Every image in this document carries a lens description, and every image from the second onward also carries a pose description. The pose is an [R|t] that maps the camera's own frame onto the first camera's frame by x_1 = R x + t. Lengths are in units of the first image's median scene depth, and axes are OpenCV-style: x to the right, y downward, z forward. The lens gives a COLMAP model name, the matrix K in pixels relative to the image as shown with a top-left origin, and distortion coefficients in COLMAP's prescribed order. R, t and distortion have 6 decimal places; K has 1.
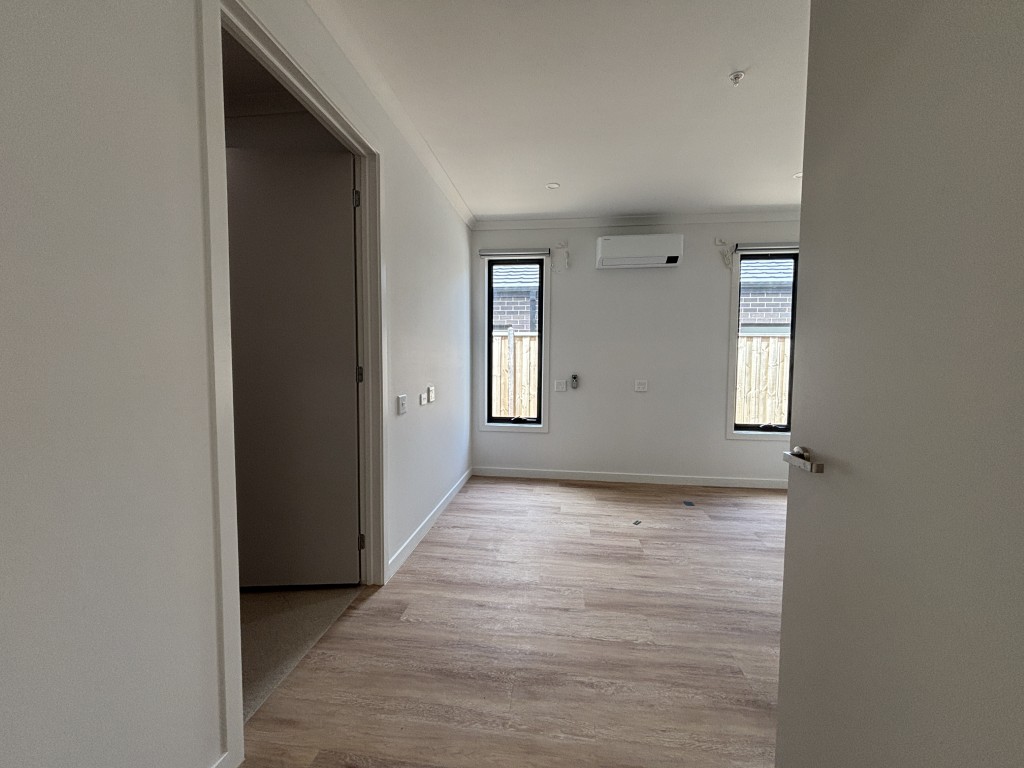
lens RADIAL K [[418.3, 0, 510.3], [0, 418.3, 383.8], [0, 0, 1]] dist [0.000505, 0.000633]
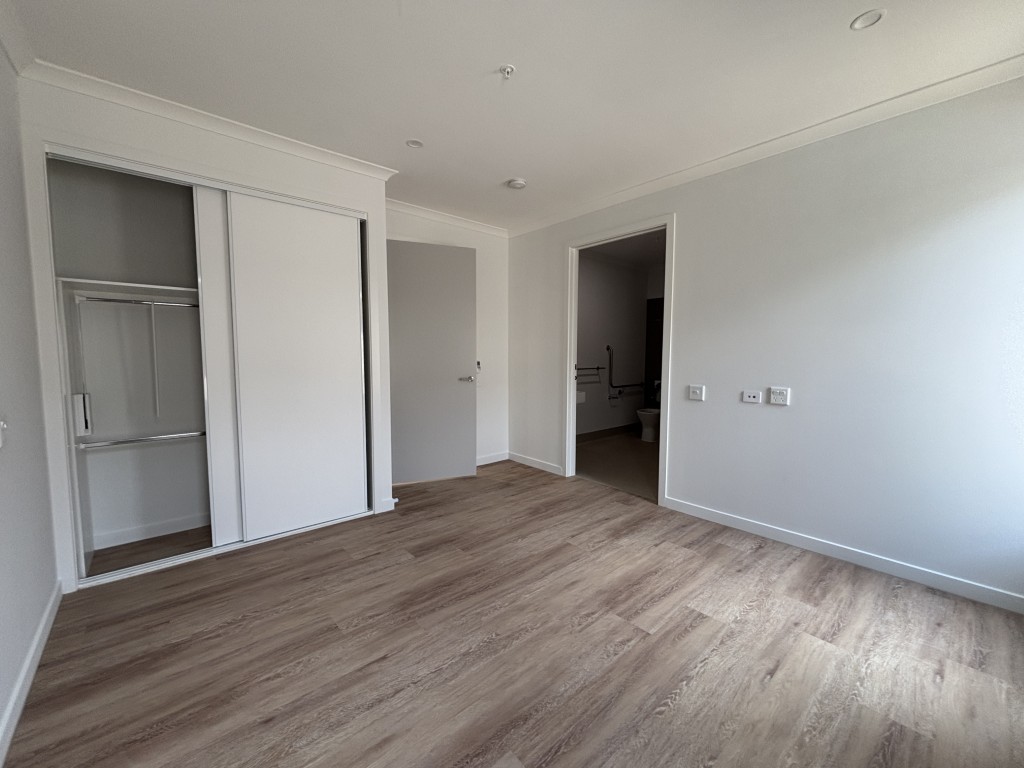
lens RADIAL K [[418.3, 0, 510.3], [0, 418.3, 383.8], [0, 0, 1]] dist [0.000505, 0.000633]
pose [[-0.665333, 0.043787, -0.745262, 1.028153], [-0.056908, 0.992399, 0.109113, -0.080509], [0.744375, 0.115008, -0.657784, 1.364047]]
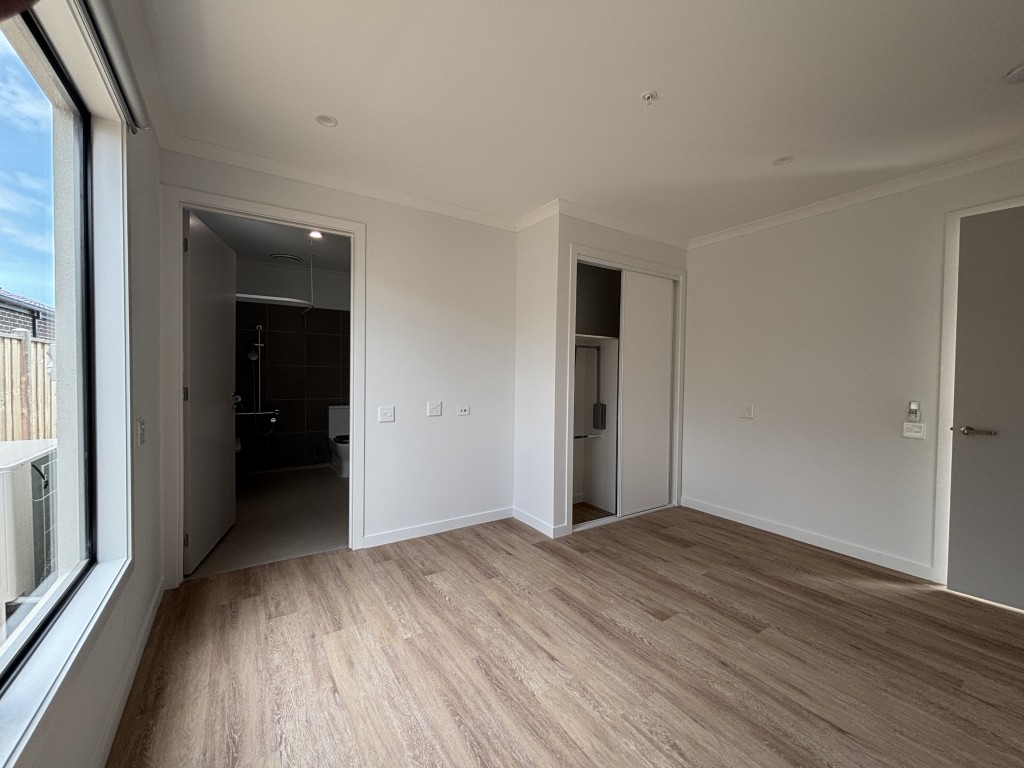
lens RADIAL K [[418.3, 0, 510.3], [0, 418.3, 383.8], [0, 0, 1]] dist [0.000505, 0.000633]
pose [[0.648871, 0.013261, -0.760783, 0.958621], [-0.050865, 0.998368, -0.025981, -0.059113], [0.759197, 0.055555, 0.648486, 1.051491]]
